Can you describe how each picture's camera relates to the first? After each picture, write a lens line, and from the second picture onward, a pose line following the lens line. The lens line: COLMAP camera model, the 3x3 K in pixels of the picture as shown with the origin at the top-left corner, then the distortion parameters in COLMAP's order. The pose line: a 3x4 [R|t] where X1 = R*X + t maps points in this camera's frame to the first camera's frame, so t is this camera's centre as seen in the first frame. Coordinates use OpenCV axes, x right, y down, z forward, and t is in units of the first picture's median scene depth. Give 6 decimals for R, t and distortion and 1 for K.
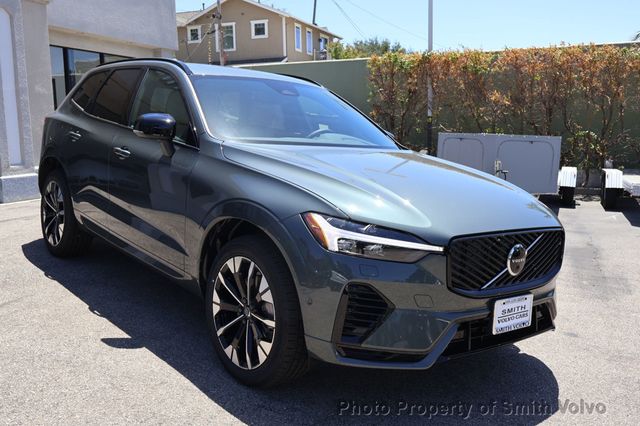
lens RADIAL K [[615.5, 0, 320.0], [0, 615.5, 213.0], [0, 0, 1]] dist [0.049869, -0.005629]
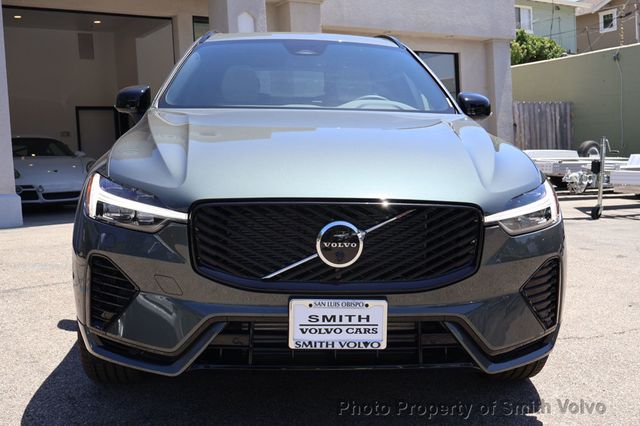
lens RADIAL K [[748.2, 0, 320.0], [0, 748.2, 213.0], [0, 0, 1]] dist [0.002889, 0.010301]
pose [[0.816402, 0.015863, -0.577266, 0.779145], [-0.043539, 0.998468, -0.034137, 0.071997], [0.575840, 0.053003, 0.815843, 0.326716]]
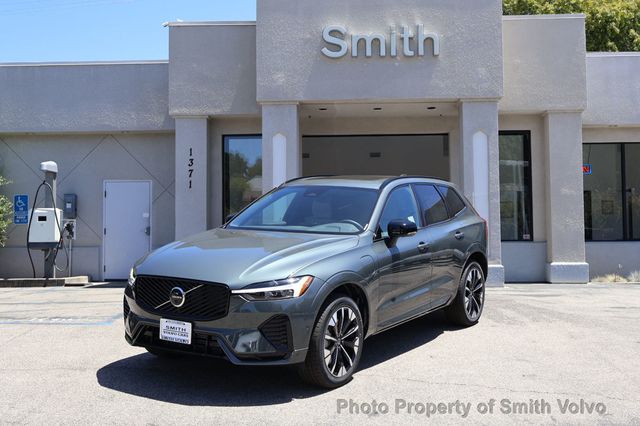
lens RADIAL K [[761.9, 0, 320.0], [0, 761.9, 213.0], [0, 0, 1]] dist [-0.002121, -0.000636]
pose [[0.310234, -0.028065, -0.950246, 2.335187], [-0.128538, 0.989147, -0.071179, -0.045621], [0.941930, 0.144225, 0.303260, 0.729554]]
